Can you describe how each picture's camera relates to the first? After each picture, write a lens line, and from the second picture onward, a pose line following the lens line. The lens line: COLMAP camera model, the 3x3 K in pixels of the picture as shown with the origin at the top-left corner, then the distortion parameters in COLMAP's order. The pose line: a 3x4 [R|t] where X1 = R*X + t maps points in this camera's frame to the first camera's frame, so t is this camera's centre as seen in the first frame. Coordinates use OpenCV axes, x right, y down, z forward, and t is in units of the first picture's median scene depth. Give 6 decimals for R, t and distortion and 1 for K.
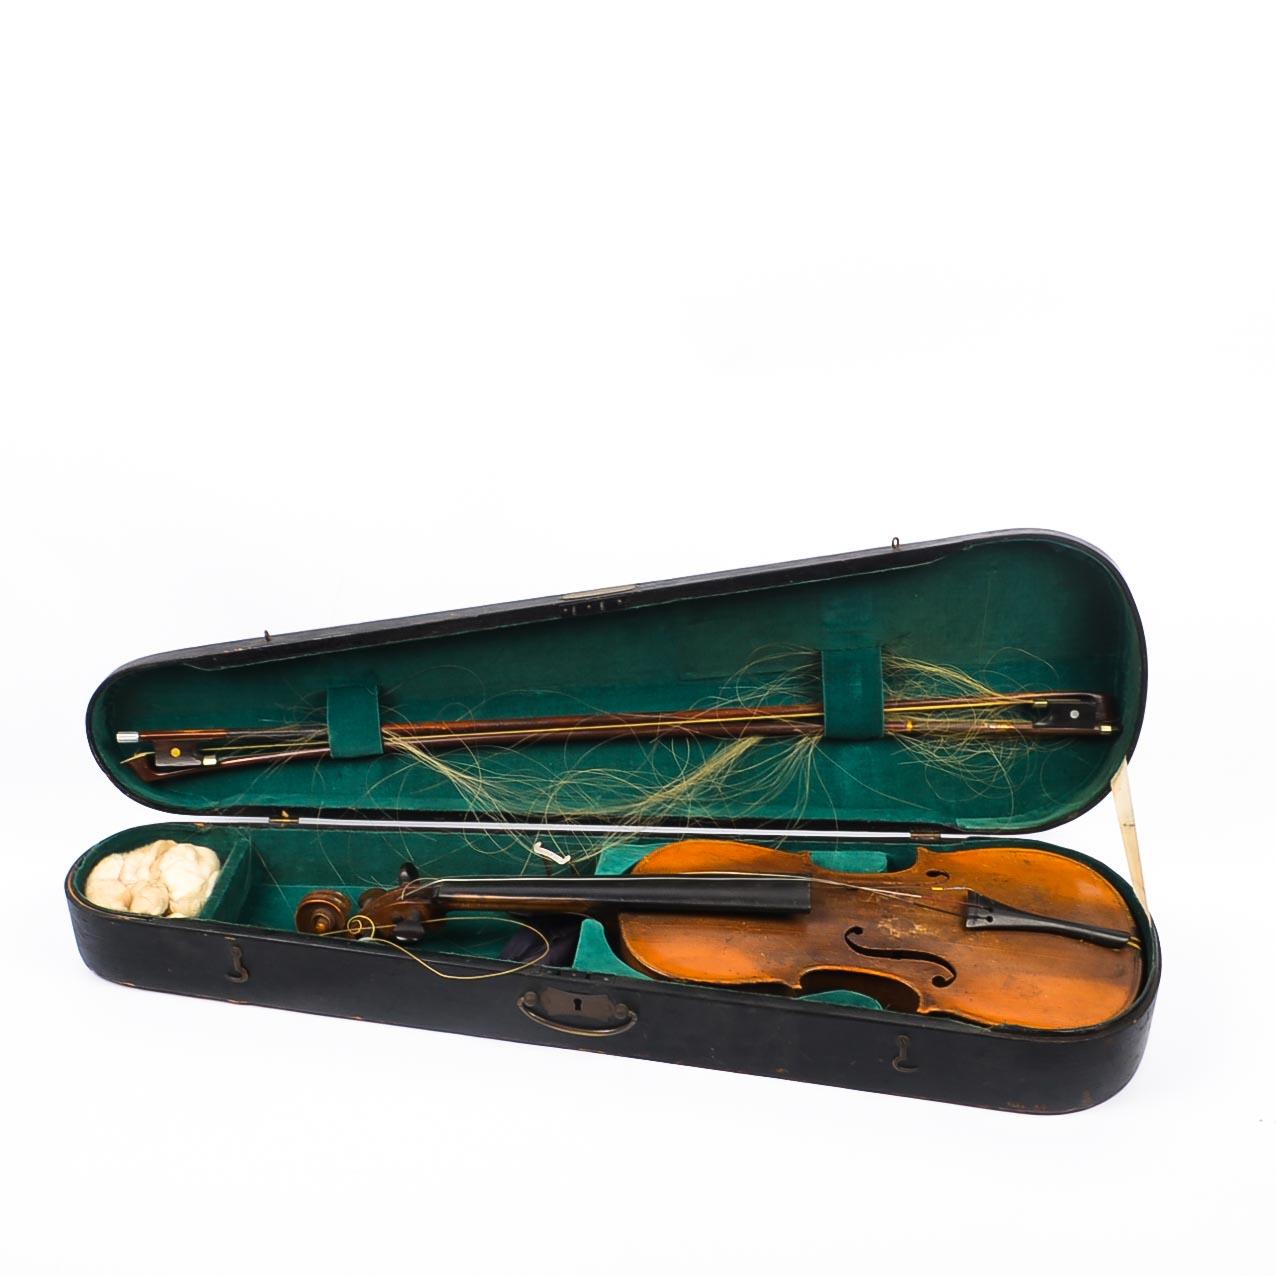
lens RADIAL K [[1820.1, 0, 638.0], [0, 1820.1, 638.0], [0, 0, 1]] dist [-0.036758, 0.059588]
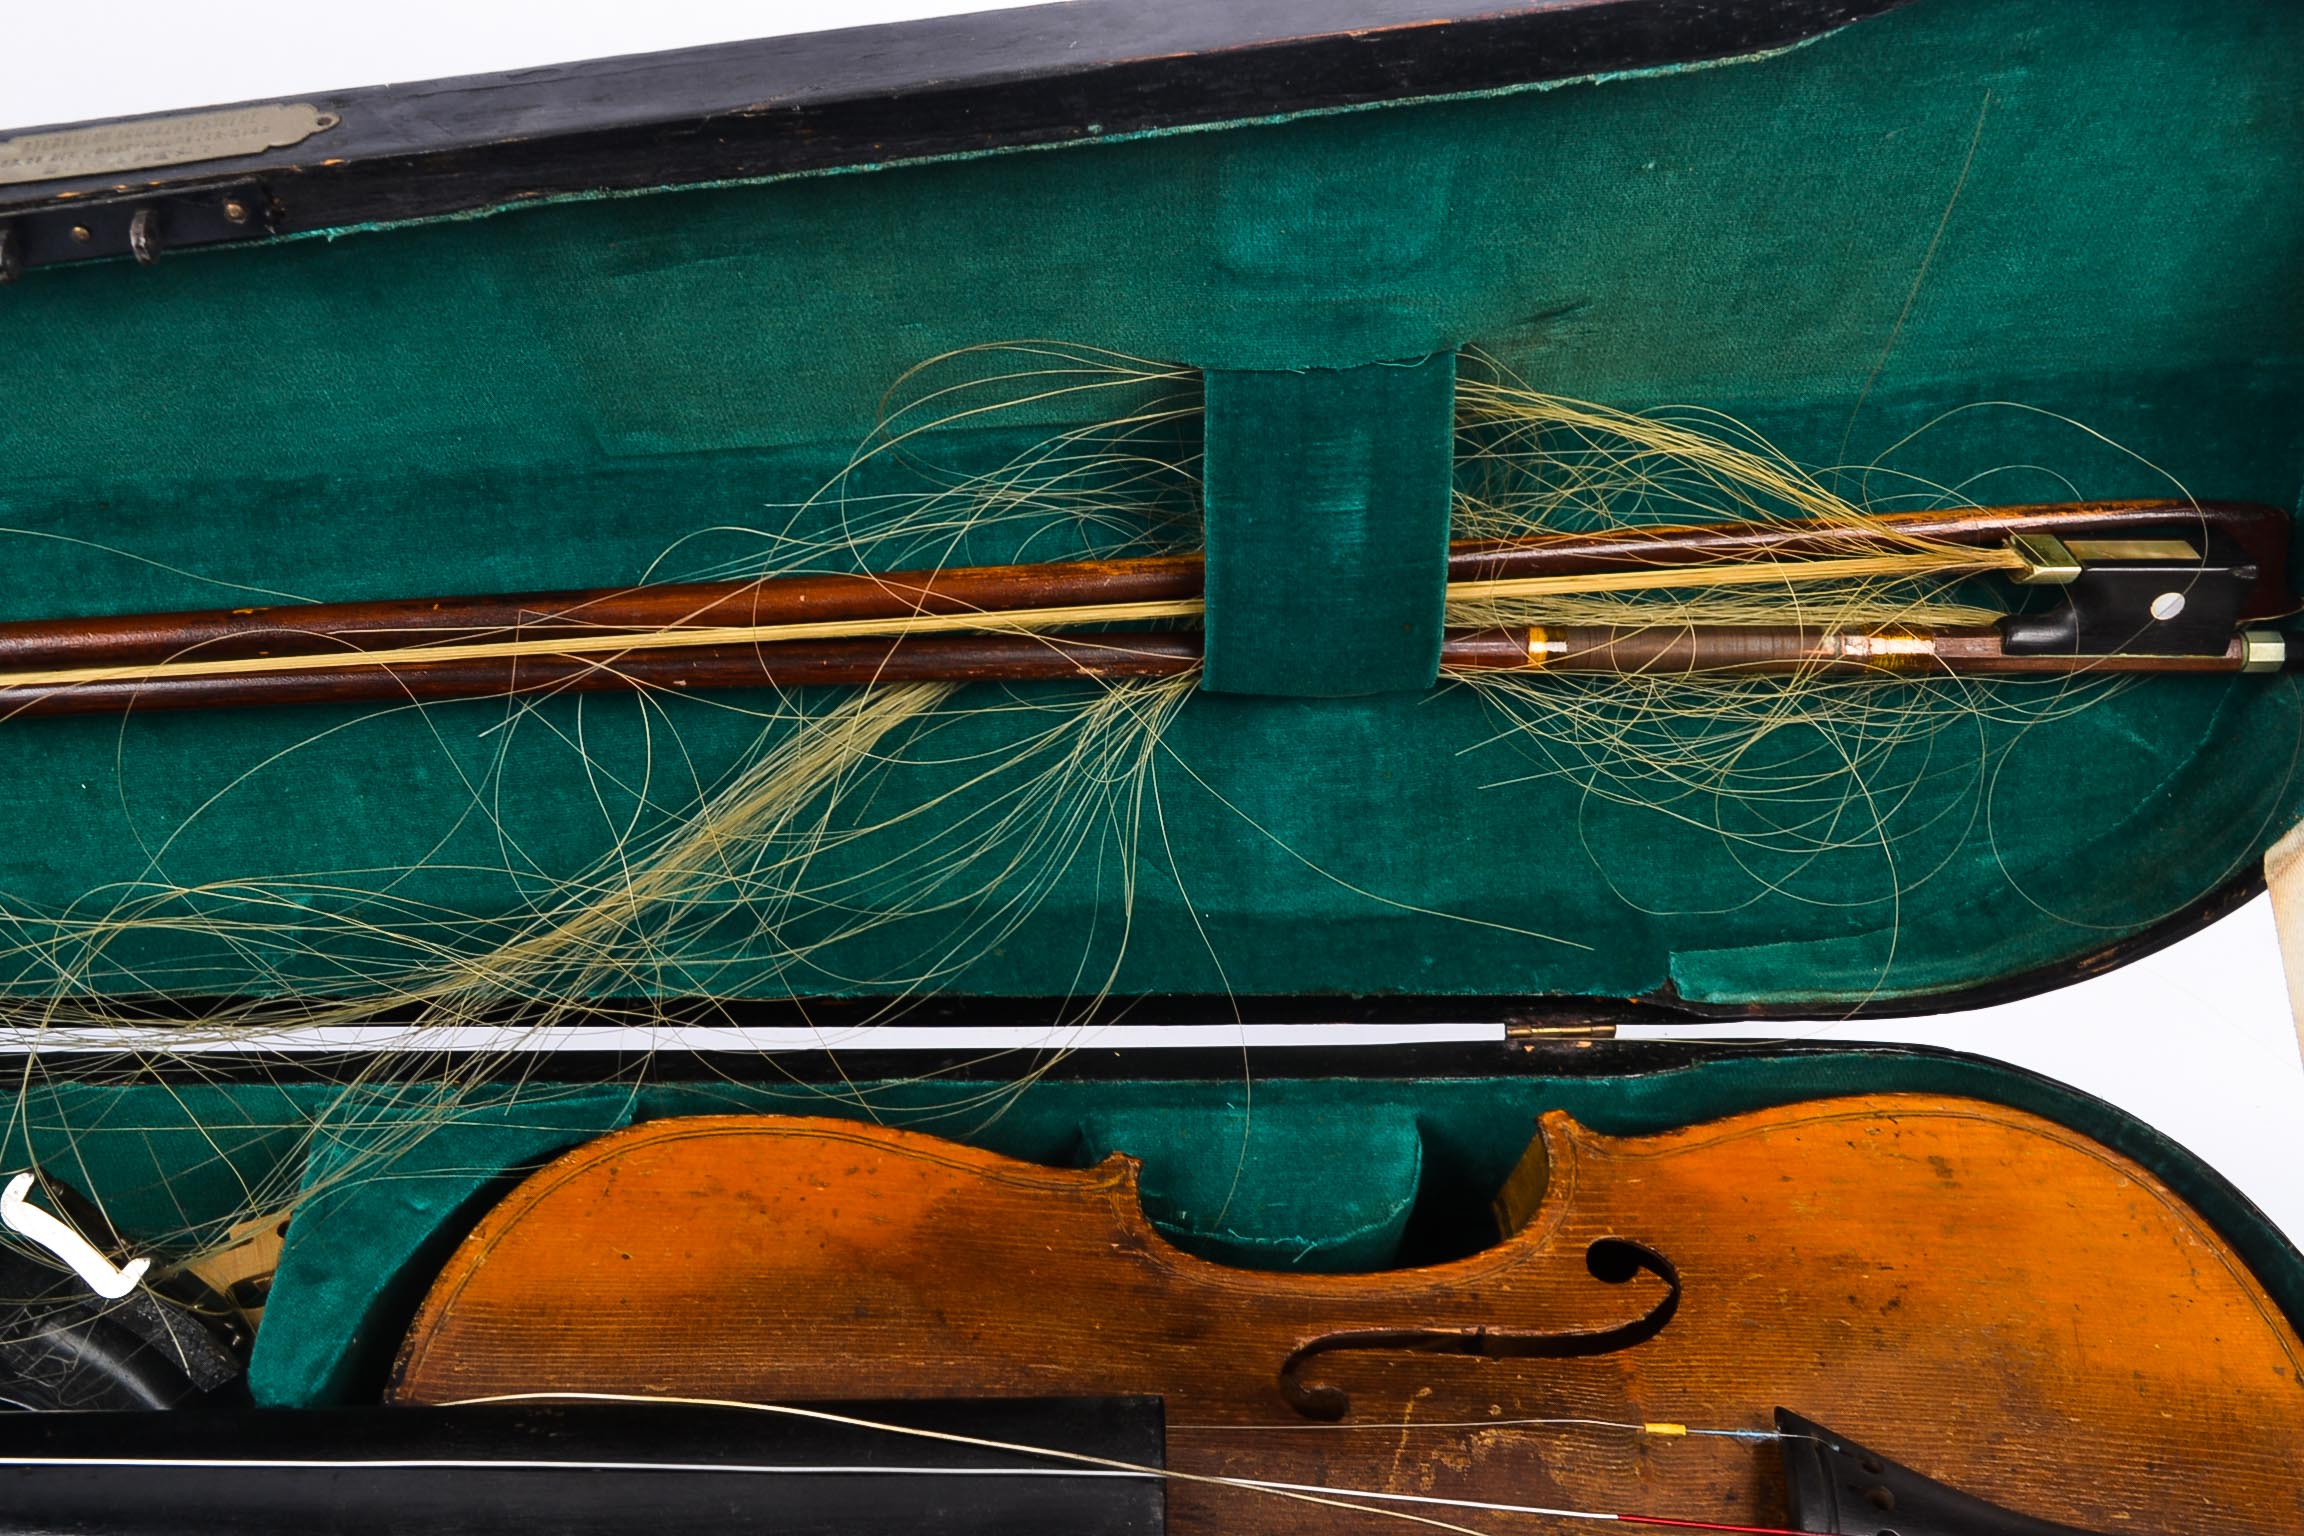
lens RADIAL K [[2564.7, 0, 1159.3], [0, 2564.7, 733.1], [0, 0, 1]] dist [-0.017818, -0.023068]
pose [[0.988209, -0.028354, 0.150459, 0.044746], [-0.030663, 0.926141, 0.375929, -0.072729], [-0.150006, -0.376110, 0.914352, 0.686236]]
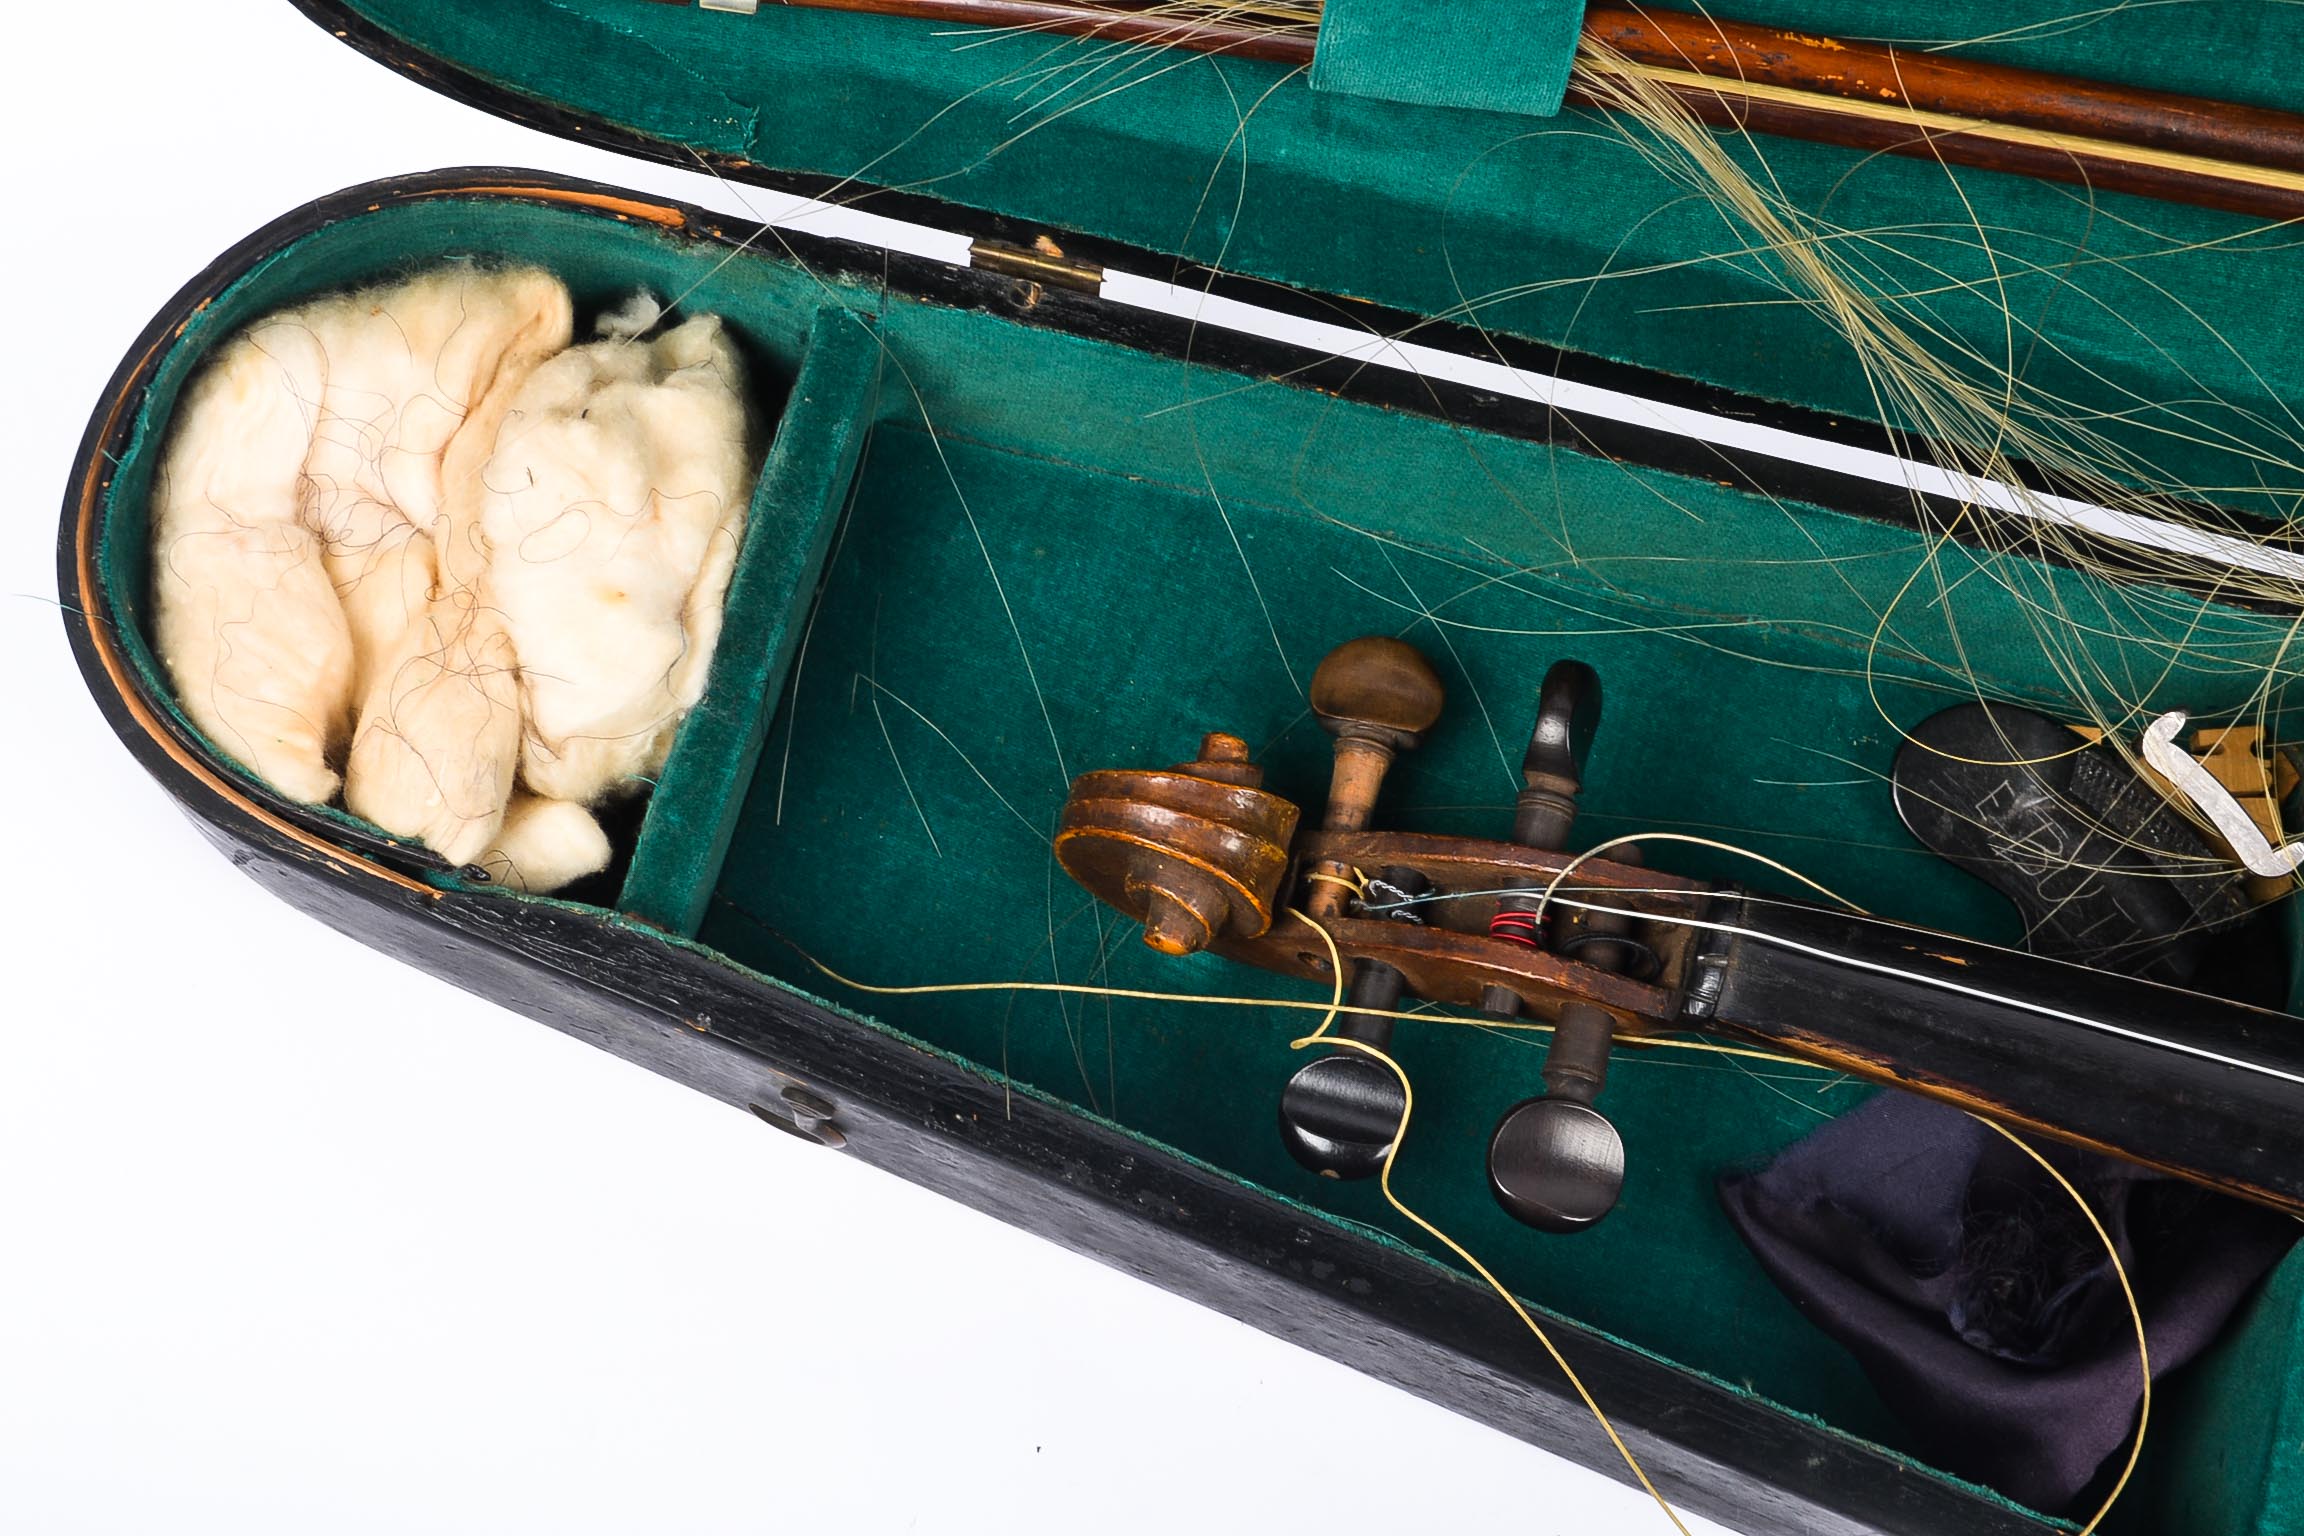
lens RADIAL K [[3240.6, 0, 1152.0], [0, 3240.6, 768.0], [0, 0, 1]] dist [-0.012275, -0.030125]
pose [[0.981115, 0.190667, 0.032567, -0.187186], [-0.161784, 0.716610, 0.678451, -0.130605], [0.106020, -0.670907, 0.733923, 0.686100]]
